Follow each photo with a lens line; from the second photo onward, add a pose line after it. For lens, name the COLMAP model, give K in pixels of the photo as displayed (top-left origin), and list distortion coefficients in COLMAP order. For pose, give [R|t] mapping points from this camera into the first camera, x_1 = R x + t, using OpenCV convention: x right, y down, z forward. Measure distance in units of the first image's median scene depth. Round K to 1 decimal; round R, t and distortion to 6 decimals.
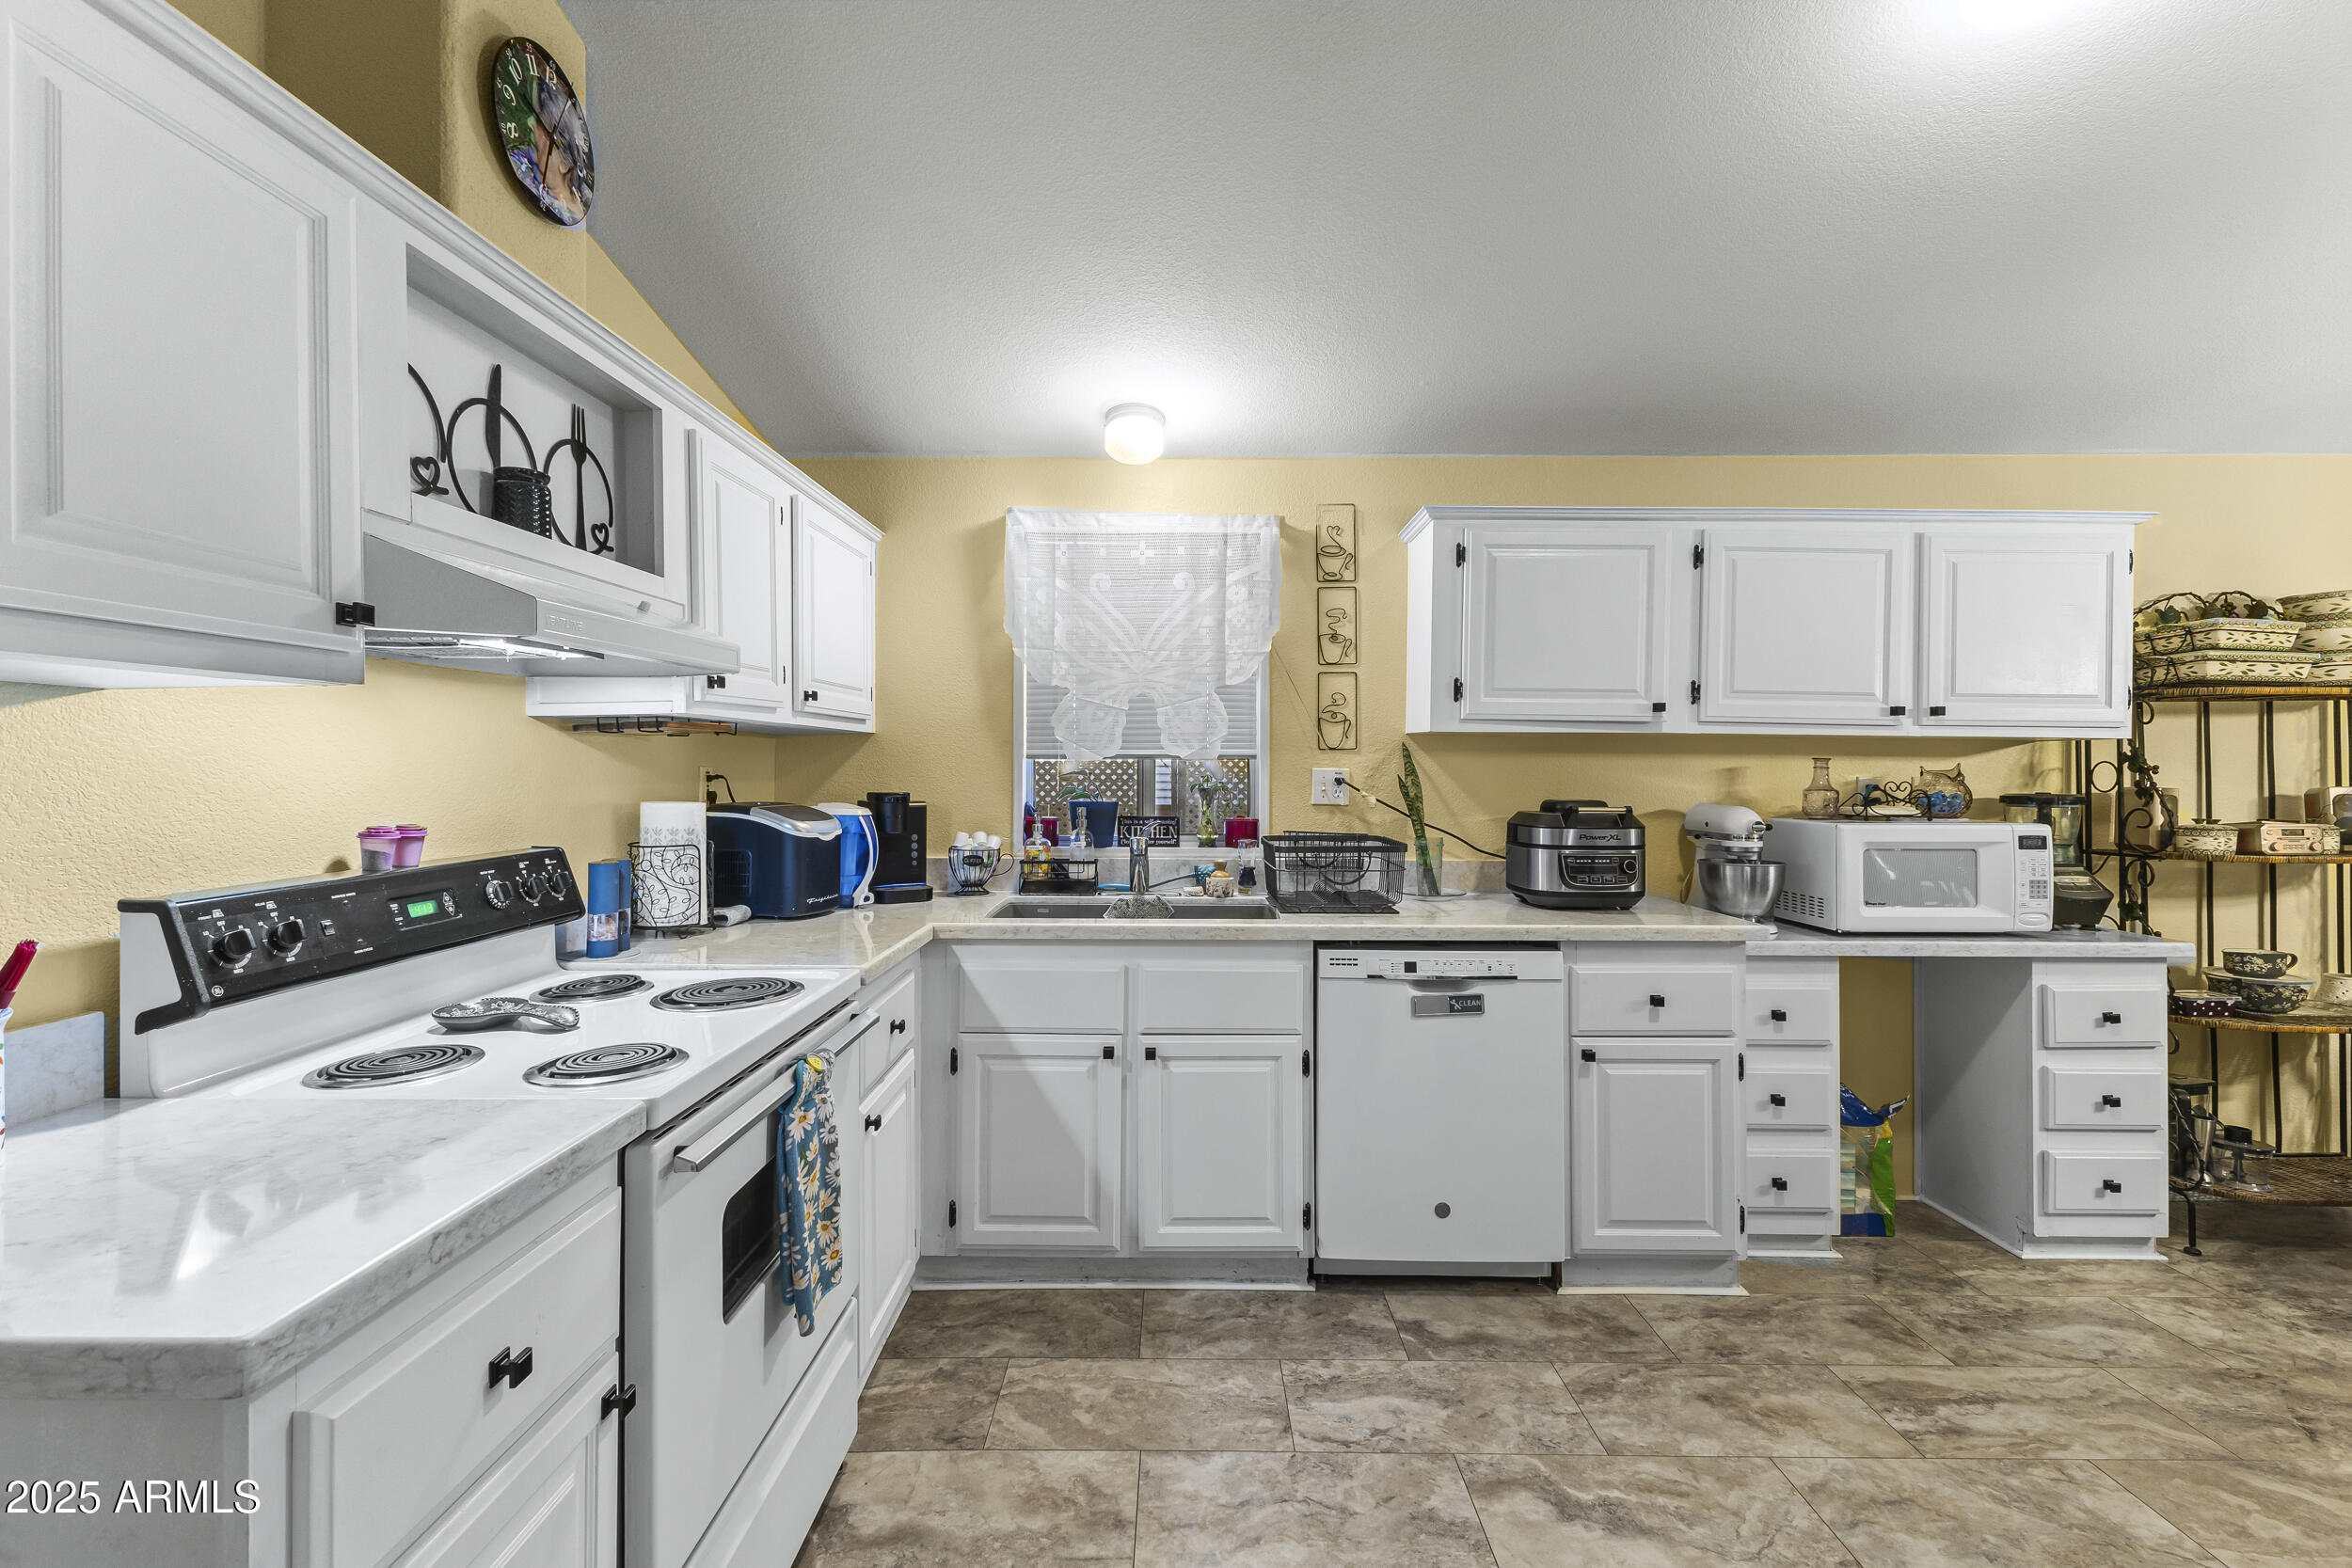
lens RADIAL K [[1017.6, 0, 1181.2], [0, 1017.6, 770.8], [0, 0, 1]] dist [0.004019, 0.000486]
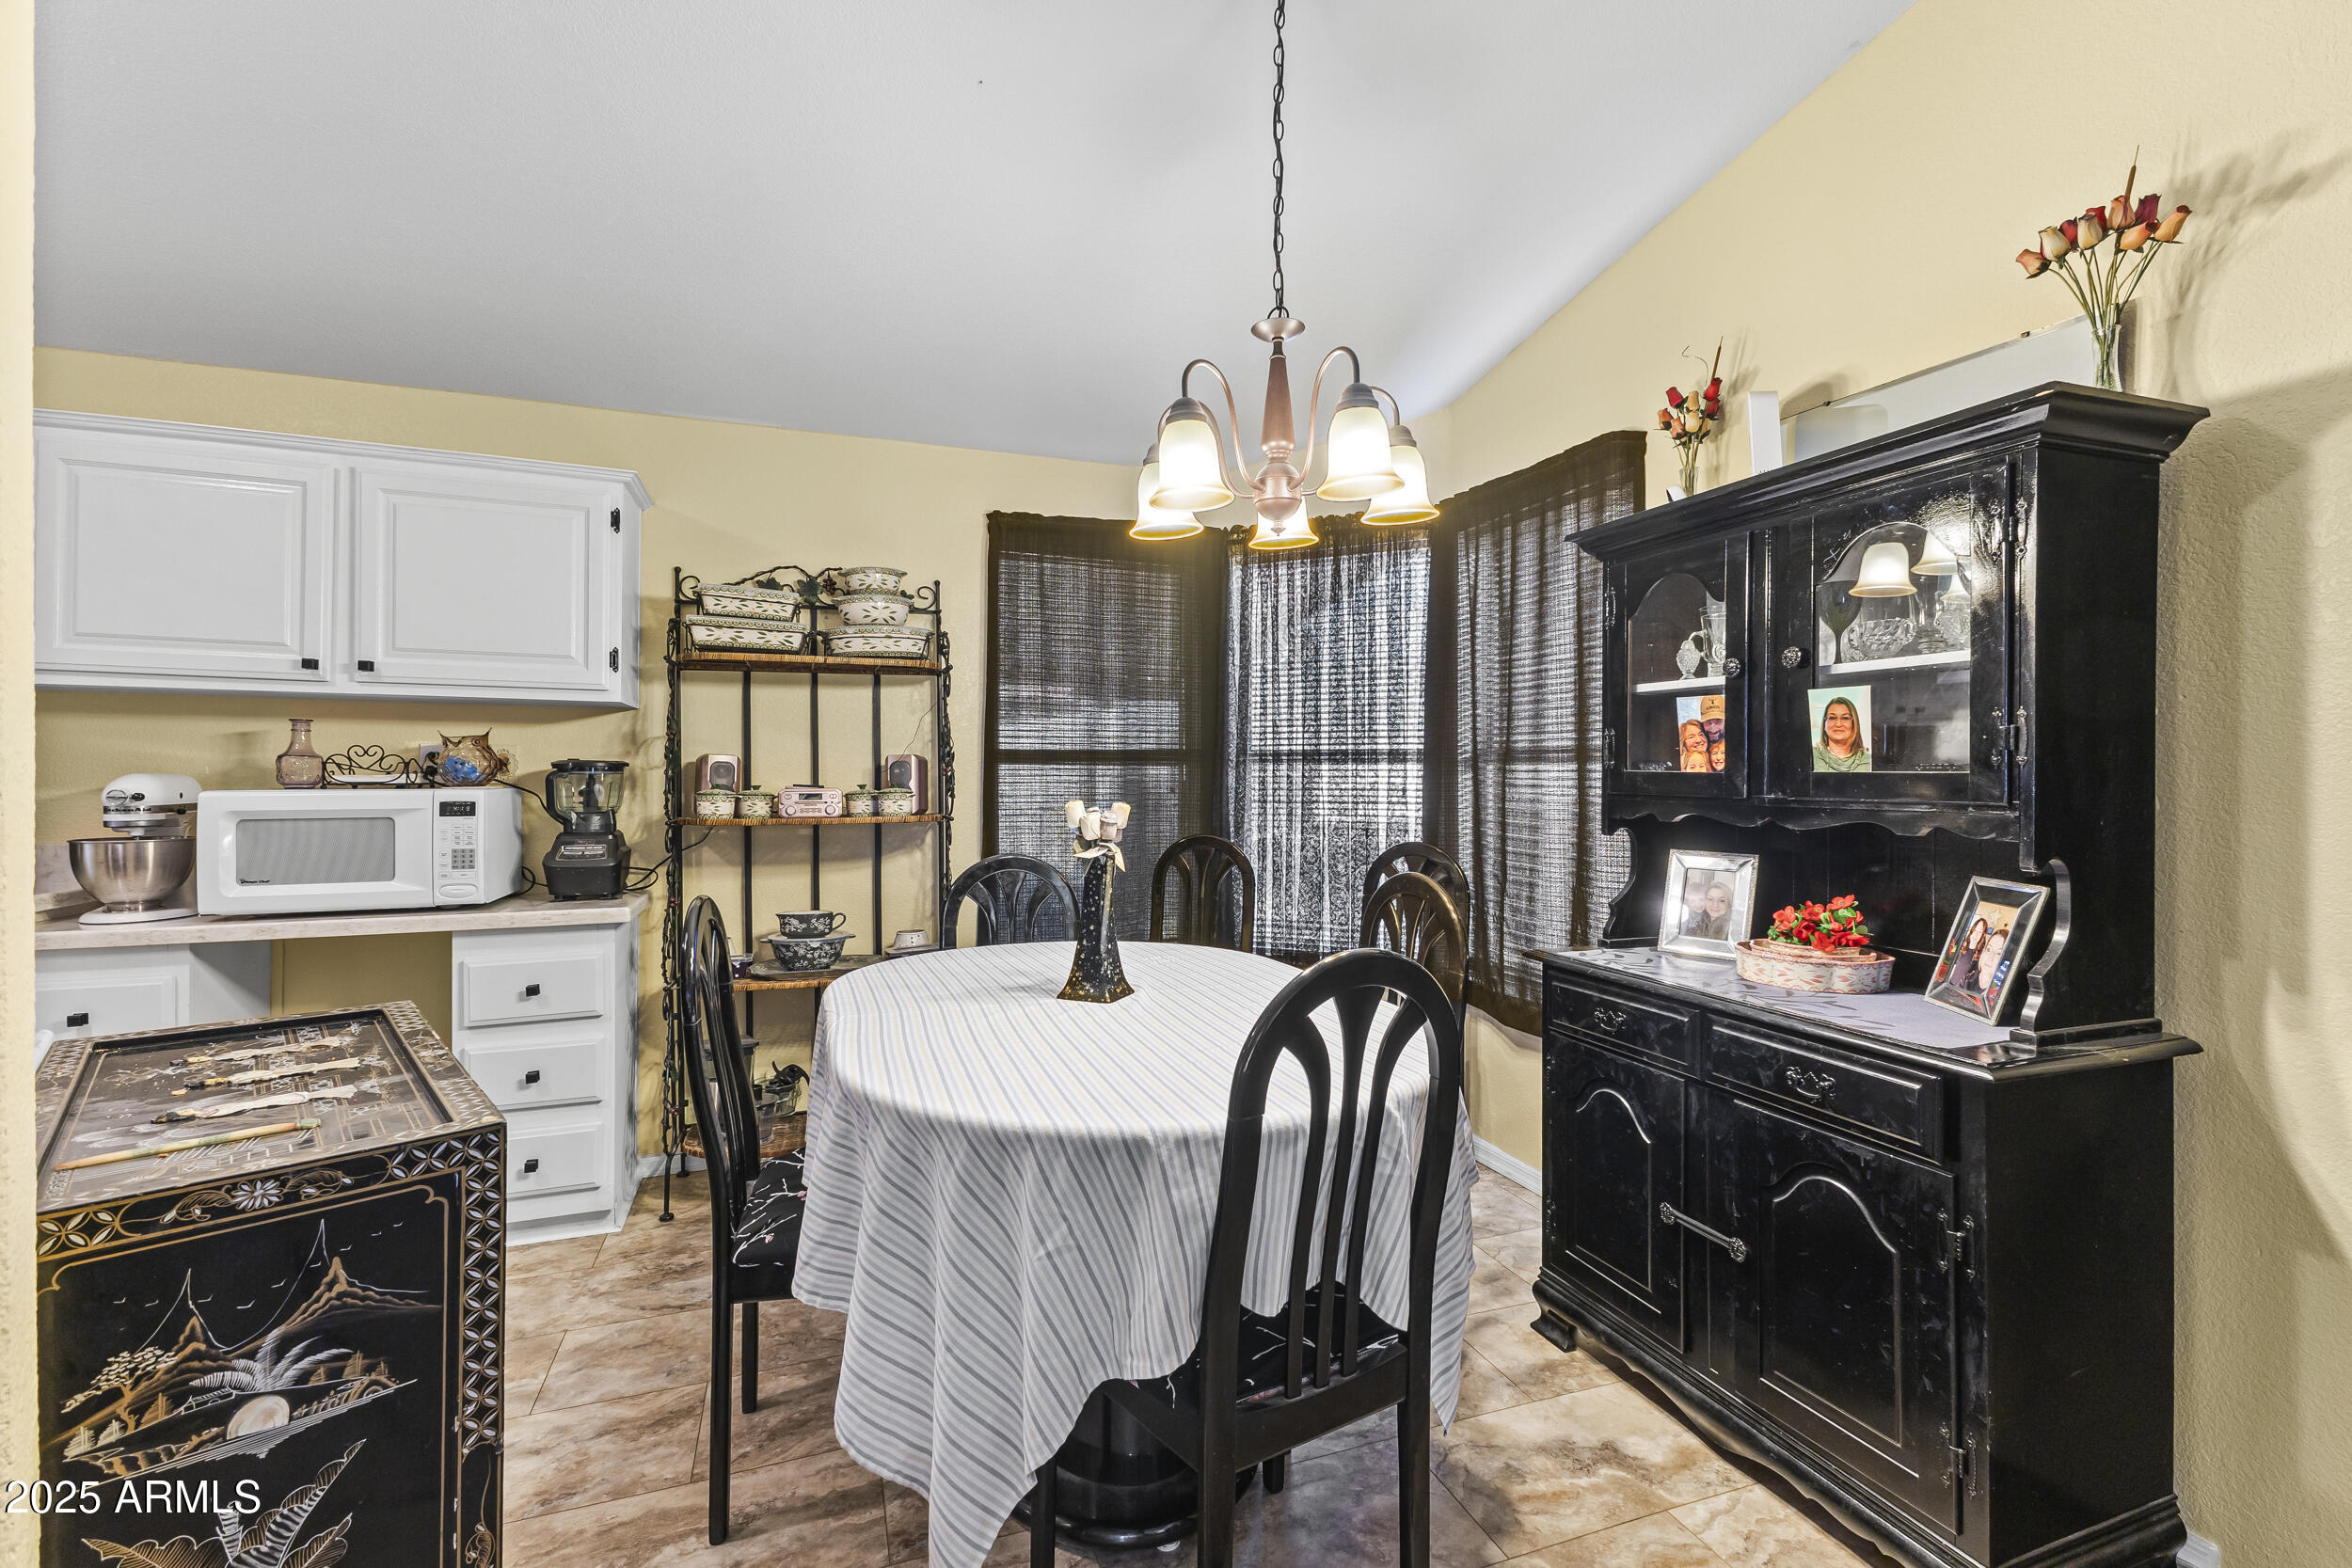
lens RADIAL K [[1017.6, 0, 1181.2], [0, 1017.6, 770.8], [0, 0, 1]] dist [0.004019, 0.000486]
pose [[0.934651, -0.001730, 0.355563, 1.093417], [0.002746, 0.999993, -0.002354, 0.038563], [-0.355556, 0.003177, 0.934649, -0.103421]]
